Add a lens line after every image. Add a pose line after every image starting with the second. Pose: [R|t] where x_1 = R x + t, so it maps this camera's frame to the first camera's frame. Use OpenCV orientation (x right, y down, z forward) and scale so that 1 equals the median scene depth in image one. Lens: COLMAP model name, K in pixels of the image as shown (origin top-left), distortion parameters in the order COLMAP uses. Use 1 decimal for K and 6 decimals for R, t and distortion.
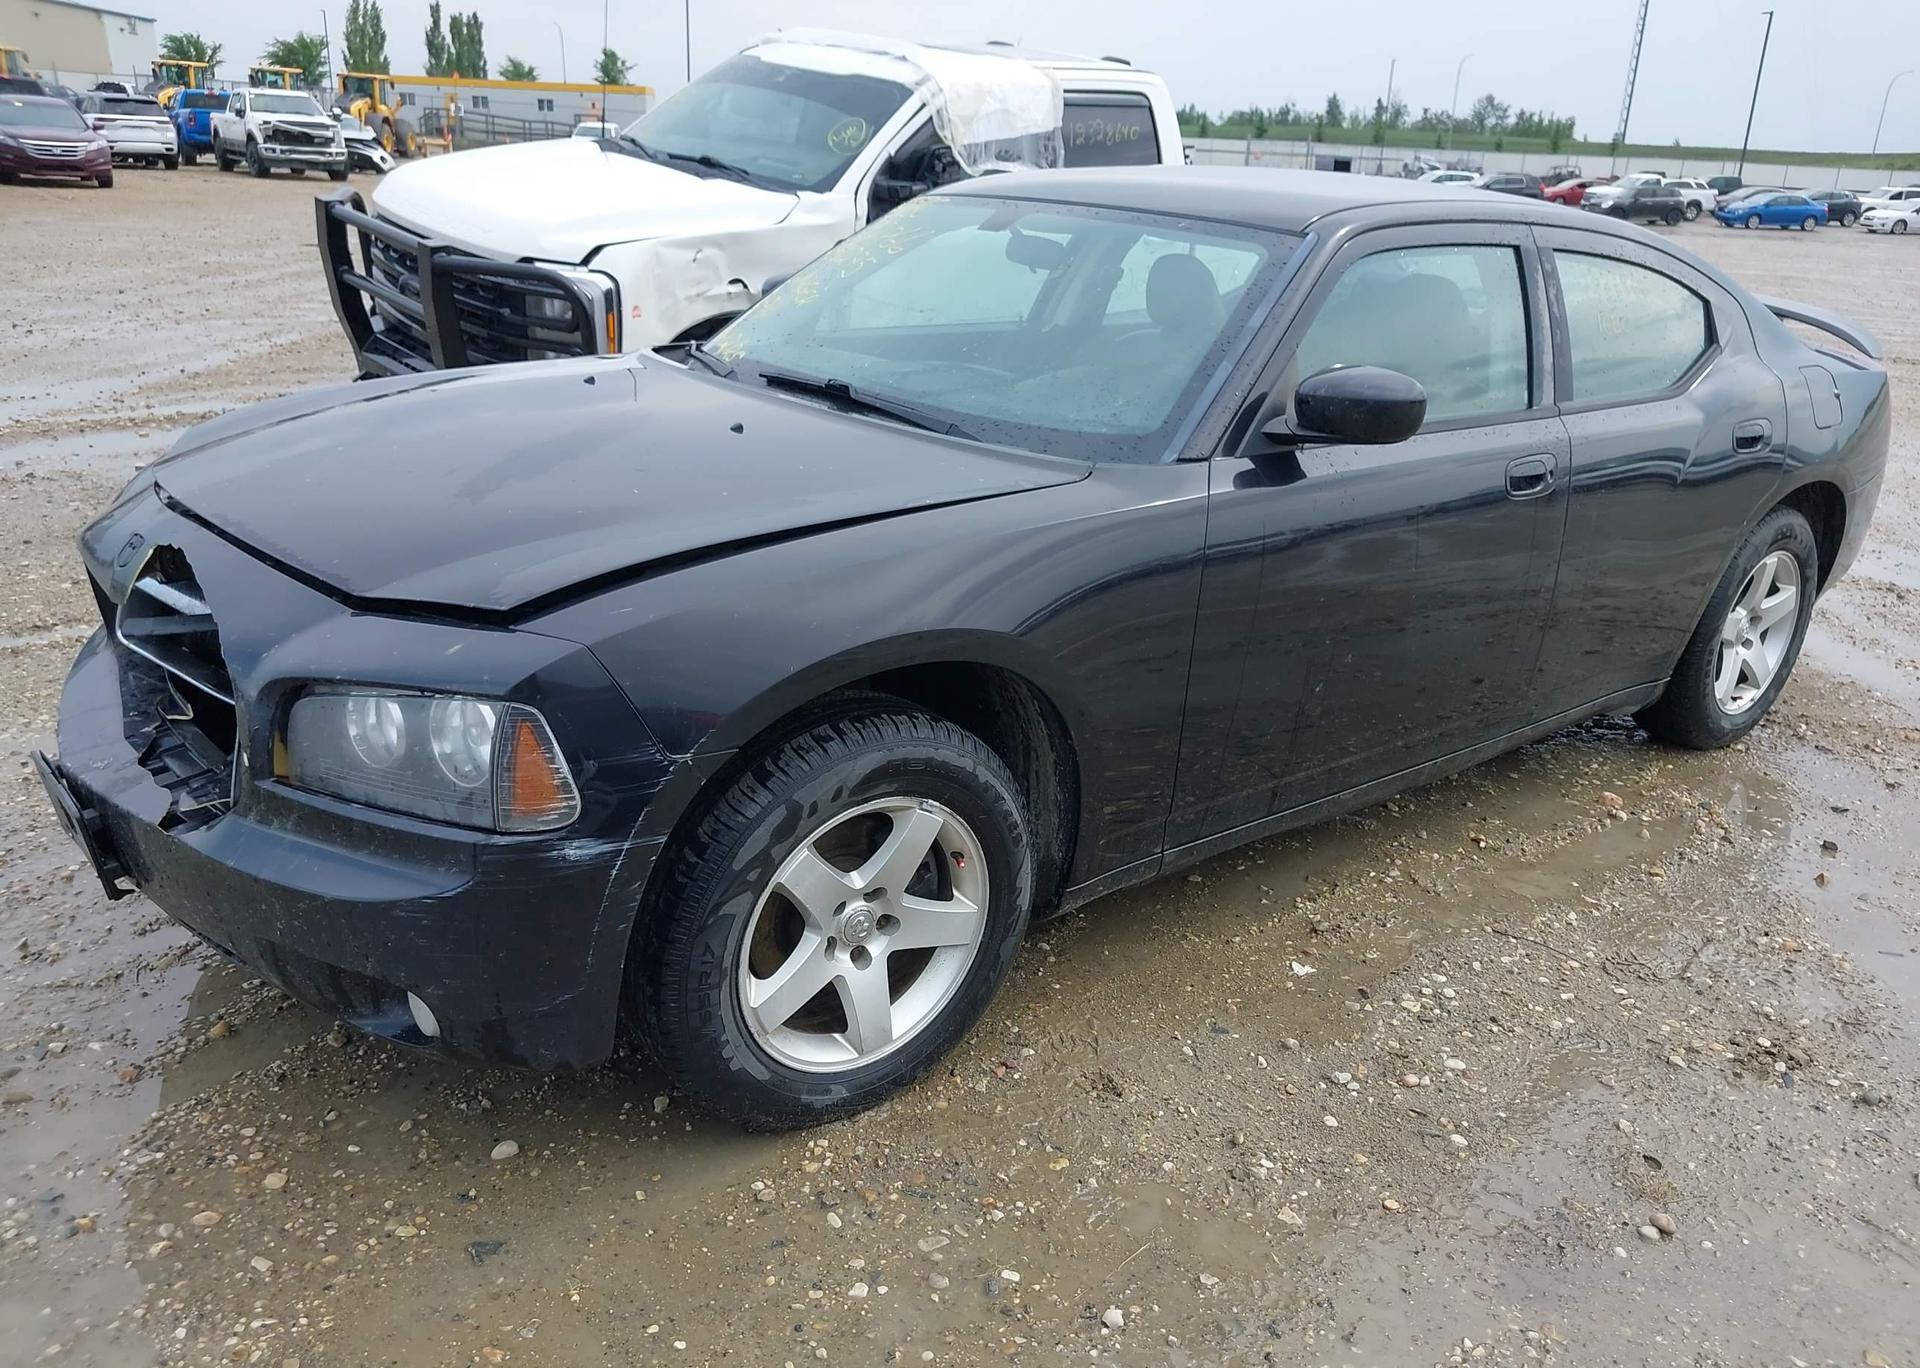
lens RADIAL K [[1532.2, 0, 979.8], [0, 1532.2, 679.4], [0, 0, 1]] dist [0.026832, -0.033720]
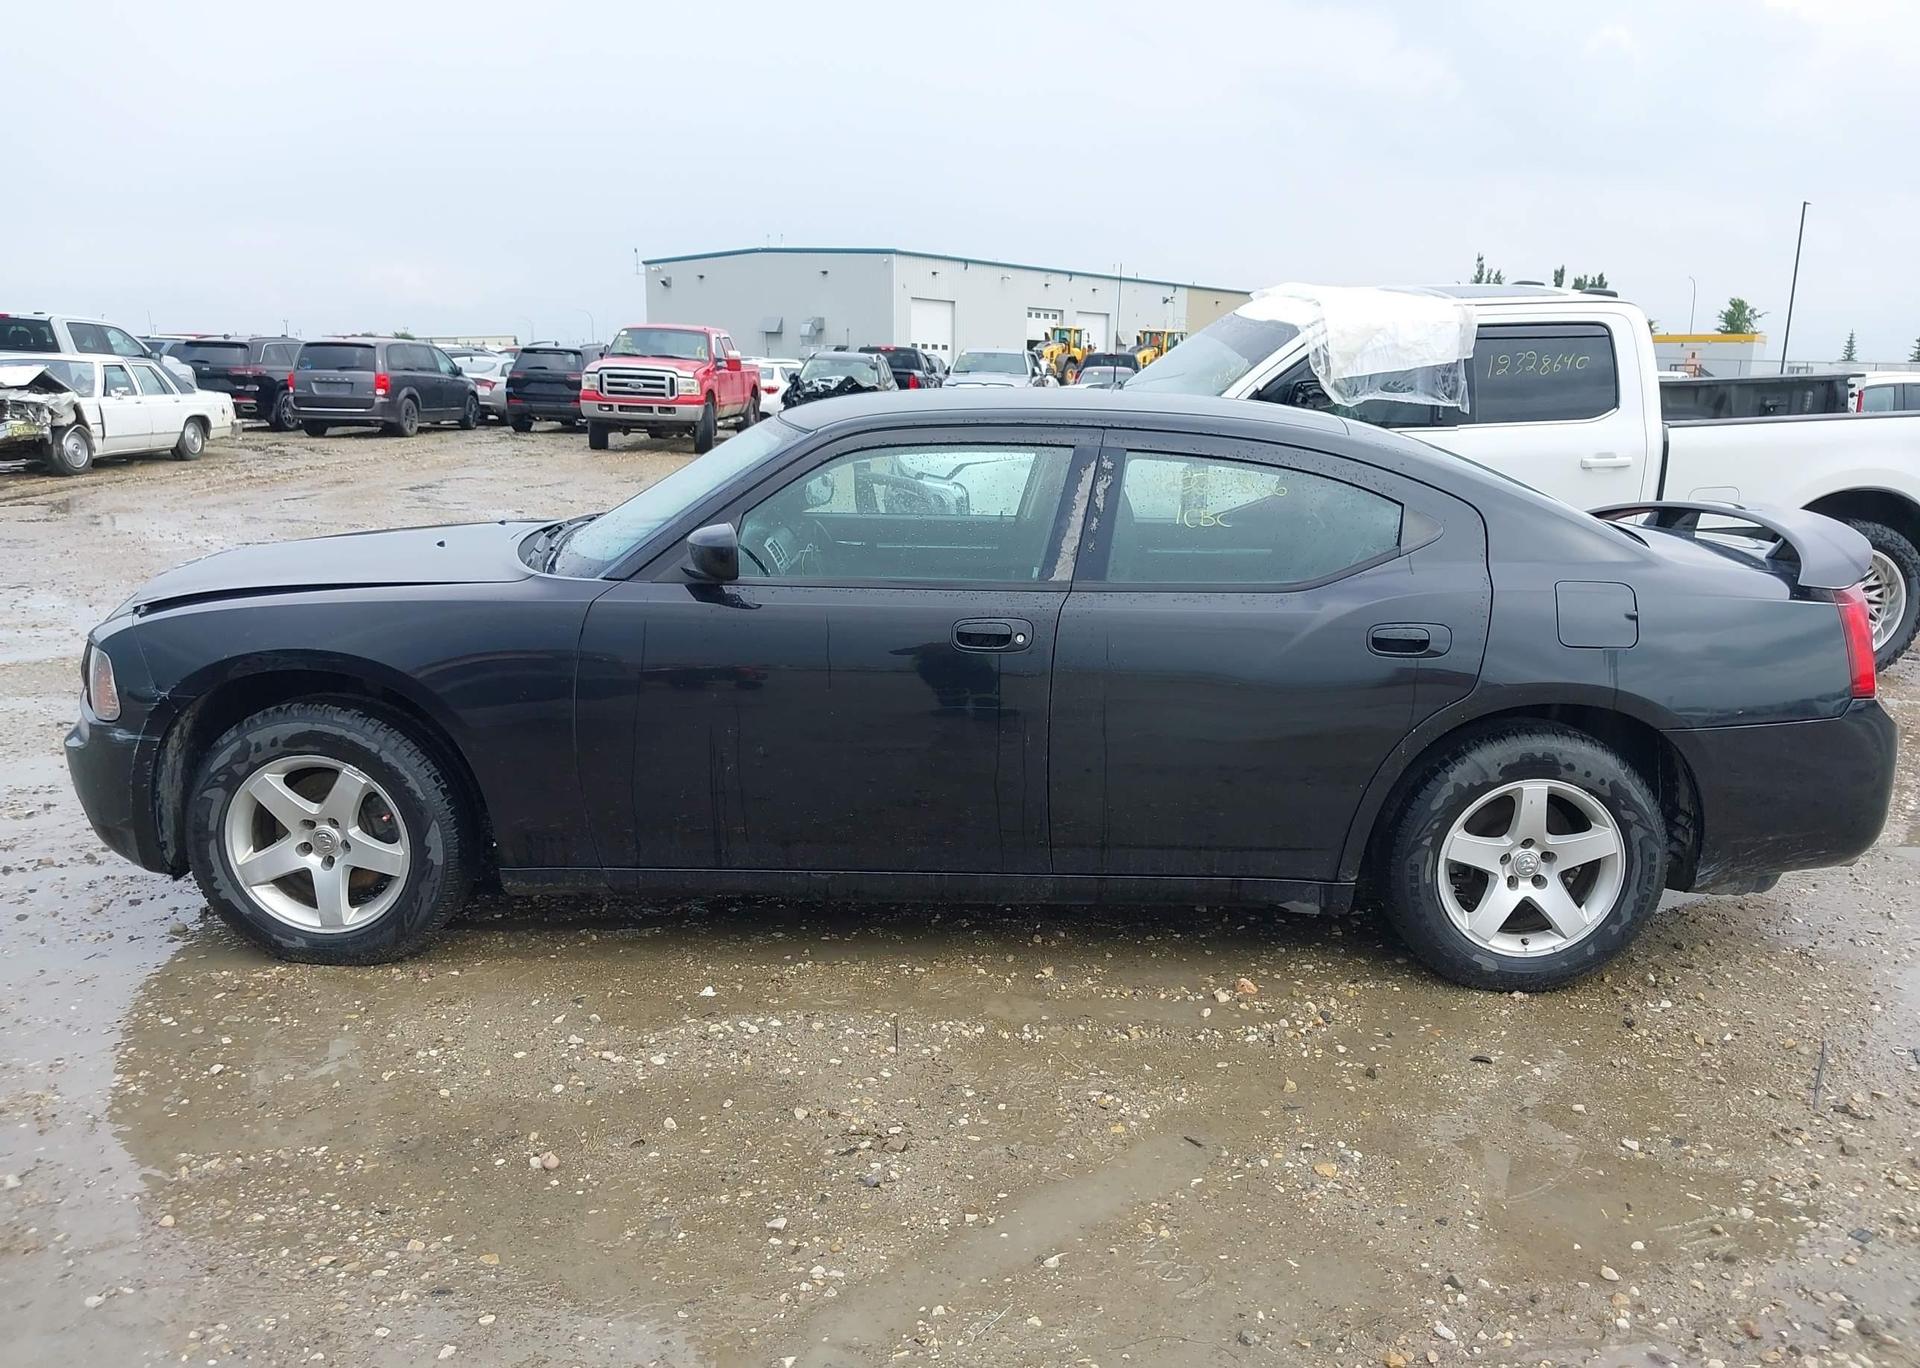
lens RADIAL K [[1532.2, 0, 973.4], [0, 1532.2, 678.3], [0, 0, 1]] dist [0.026832, -0.033720]
pose [[0.766803, 0.096534, -0.634582, 1.101432], [-0.193248, 0.977477, -0.084818, 0.000342], [0.612101, 0.187670, 0.768187, 0.112906]]
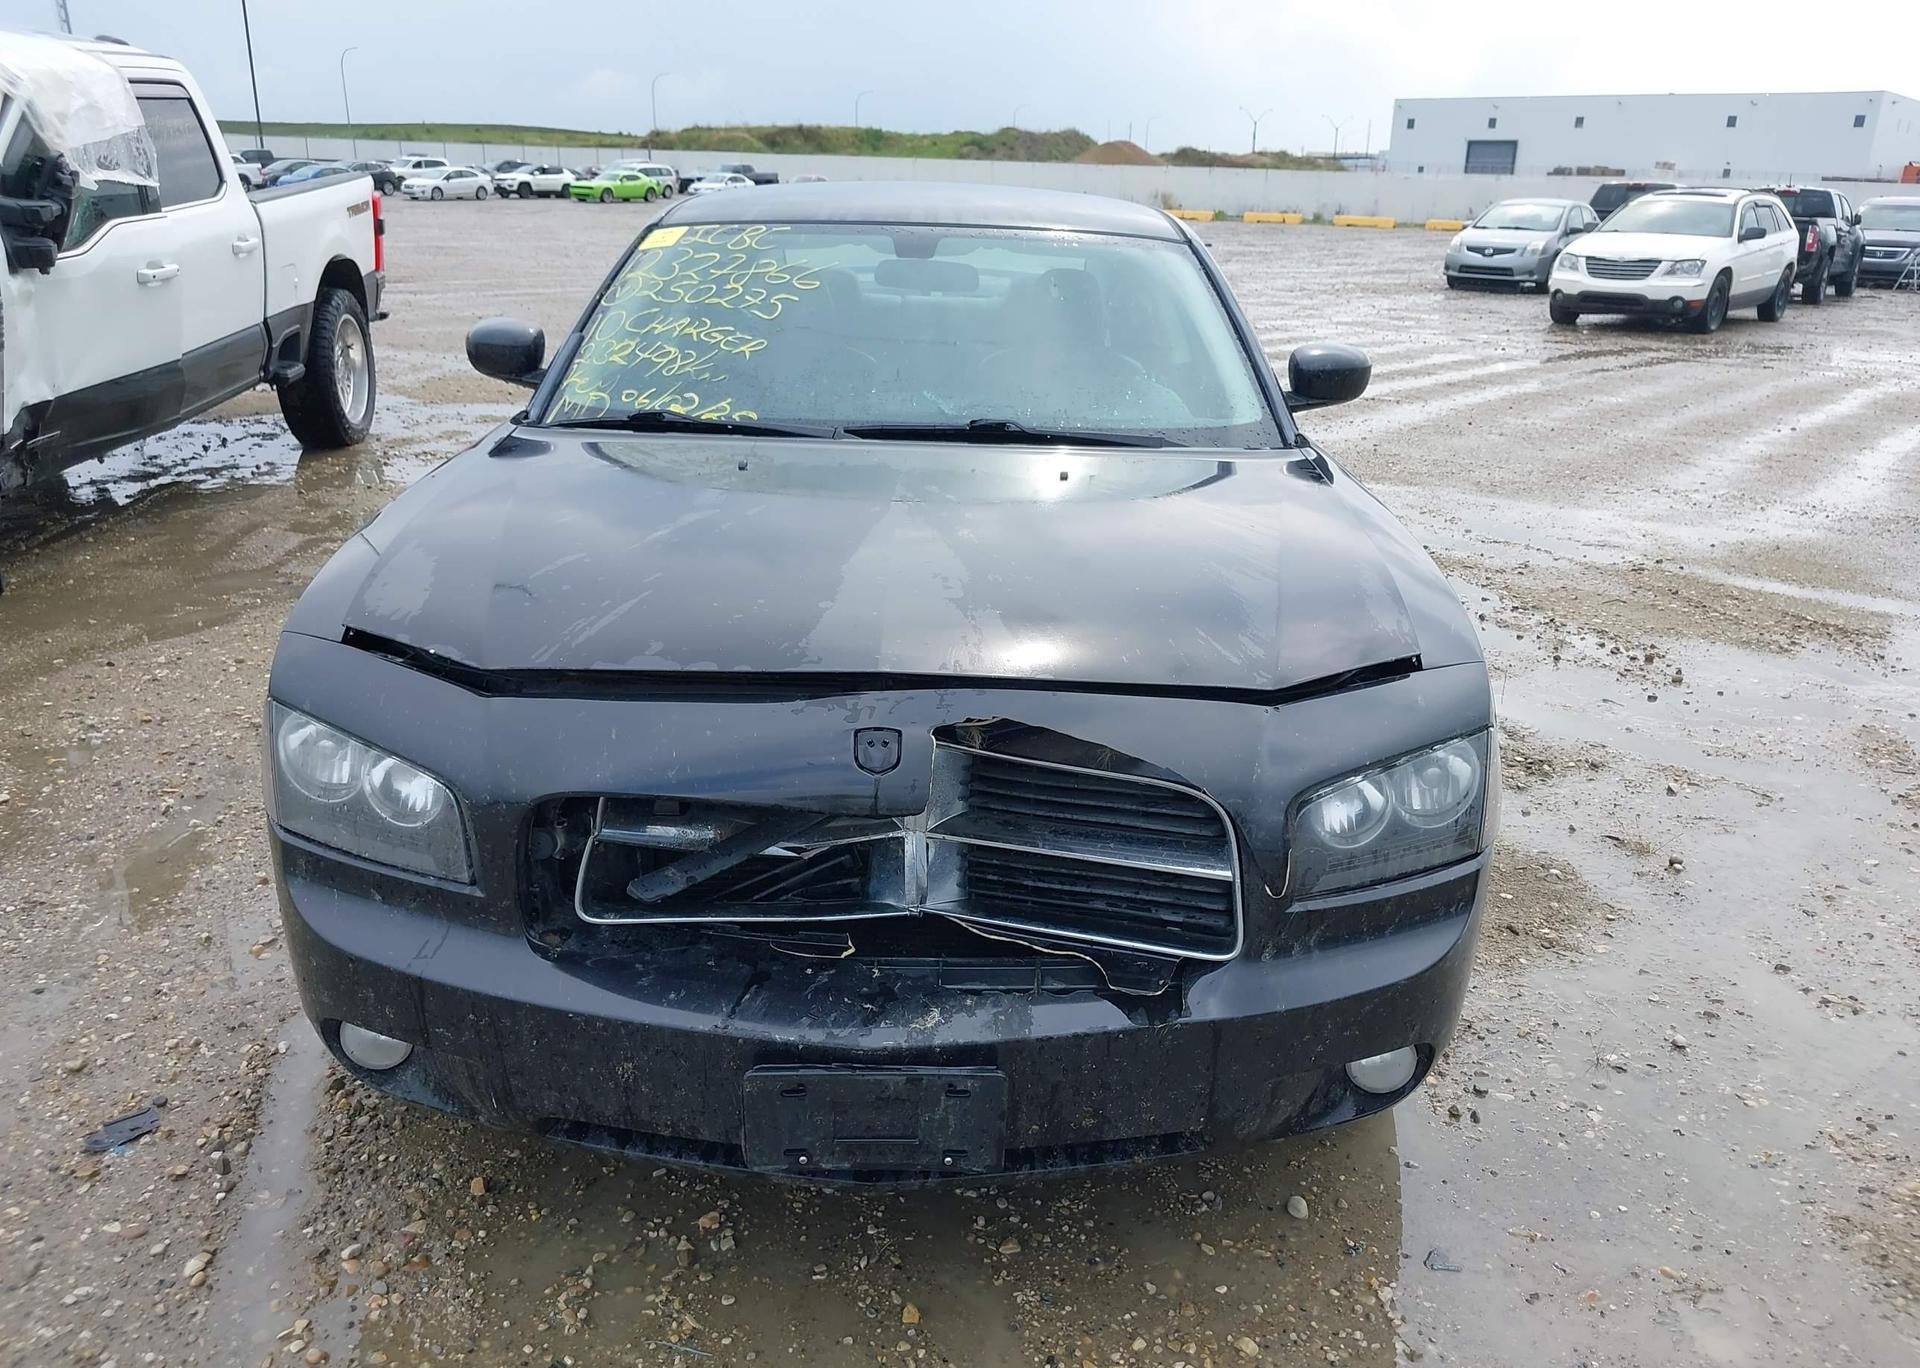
lens RADIAL K [[1532.2, 0, 978.9], [0, 1532.2, 684.8], [0, 0, 1]] dist [0.026832, -0.033720]
pose [[0.636345, -0.273047, 0.721464, -0.796960], [0.258720, 0.956633, 0.133854, -0.153670], [-0.726725, 0.101480, 0.679391, 0.326815]]
